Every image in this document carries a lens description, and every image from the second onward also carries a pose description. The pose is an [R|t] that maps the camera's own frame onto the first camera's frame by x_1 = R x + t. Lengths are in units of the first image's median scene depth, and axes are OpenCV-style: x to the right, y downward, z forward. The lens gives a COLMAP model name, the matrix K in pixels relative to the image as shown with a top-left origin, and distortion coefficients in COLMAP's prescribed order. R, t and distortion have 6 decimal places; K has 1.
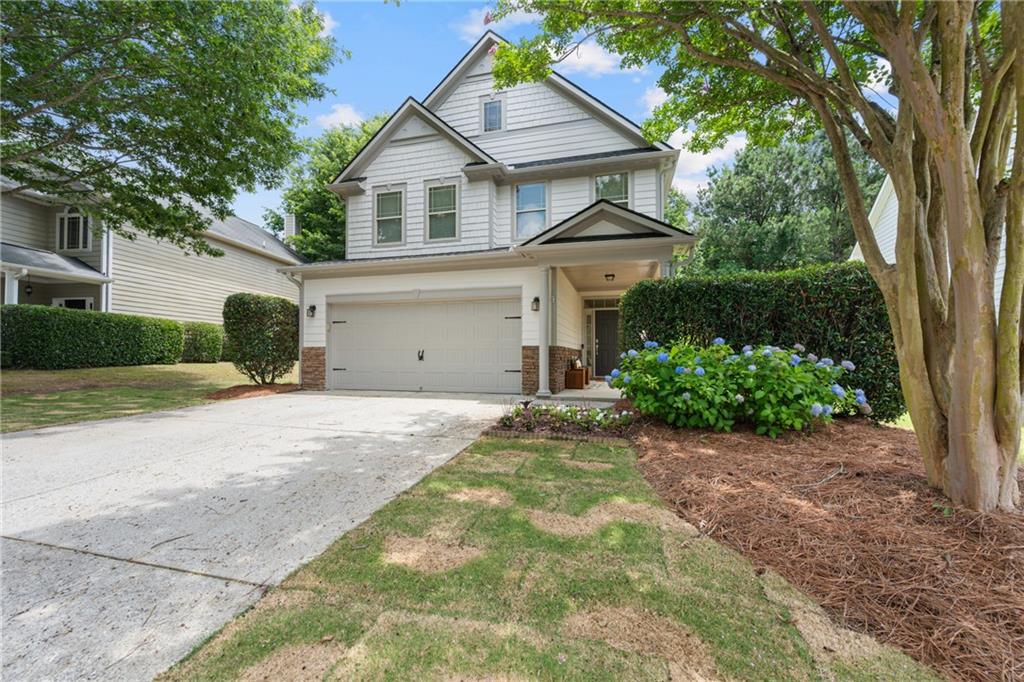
lens RADIAL K [[405.8, 0, 515.3], [0, 405.8, 348.3], [0, 0, 1]] dist [0.000273, 0.000279]
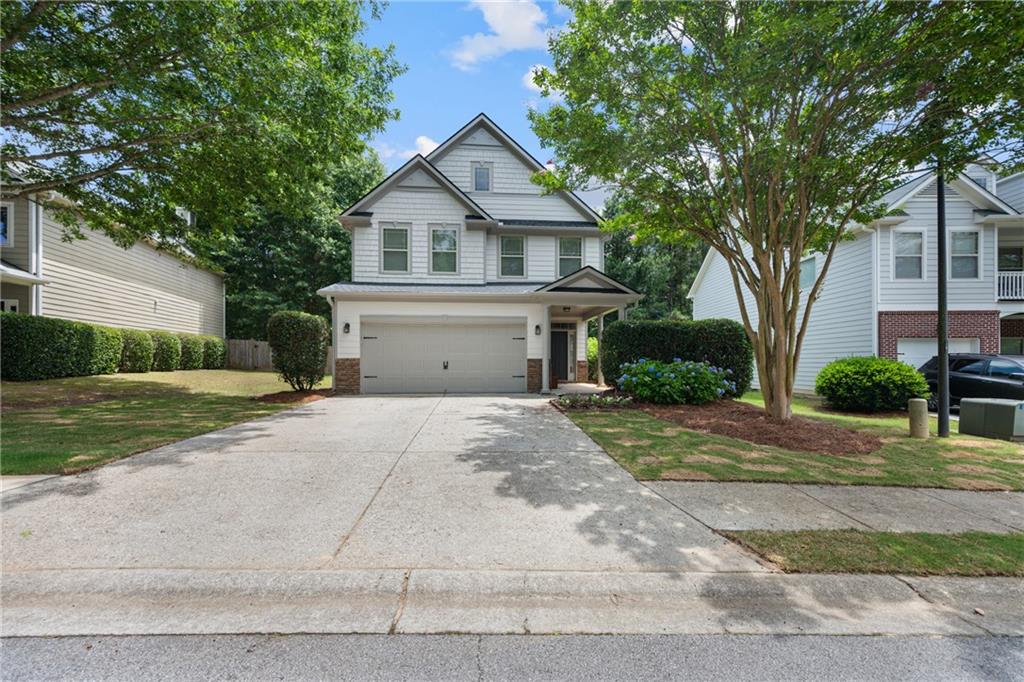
lens RADIAL K [[405.8, 0, 517.3], [0, 405.8, 362.5], [0, 0, 1]] dist [0.000273, 0.000279]
pose [[0.941008, 0.000699, 0.338385, -0.391458], [-0.006641, 0.999843, 0.016402, -0.012662], [-0.338320, -0.017682, 0.940865, -0.263137]]
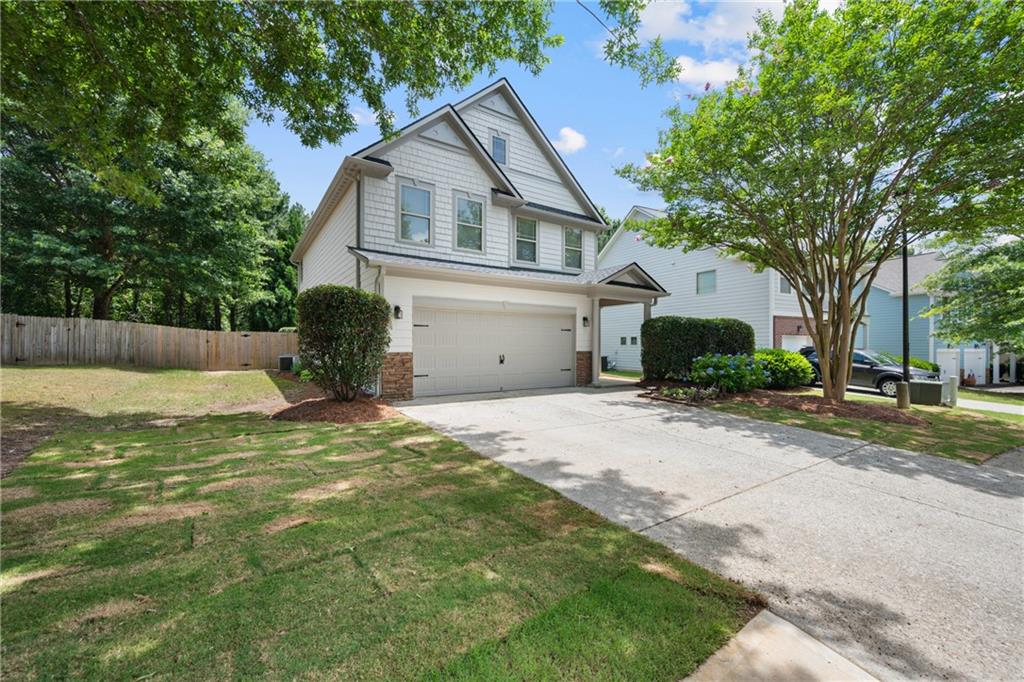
lens RADIAL K [[405.8, 0, 516.1], [0, 405.8, 341.8], [0, 0, 1]] dist [0.000273, 0.000279]
pose [[0.655307, 0.006935, 0.755331, -0.908968], [-0.018318, 0.999810, 0.006712, -0.034438], [-0.755141, -0.018235, 0.655309, 0.196382]]
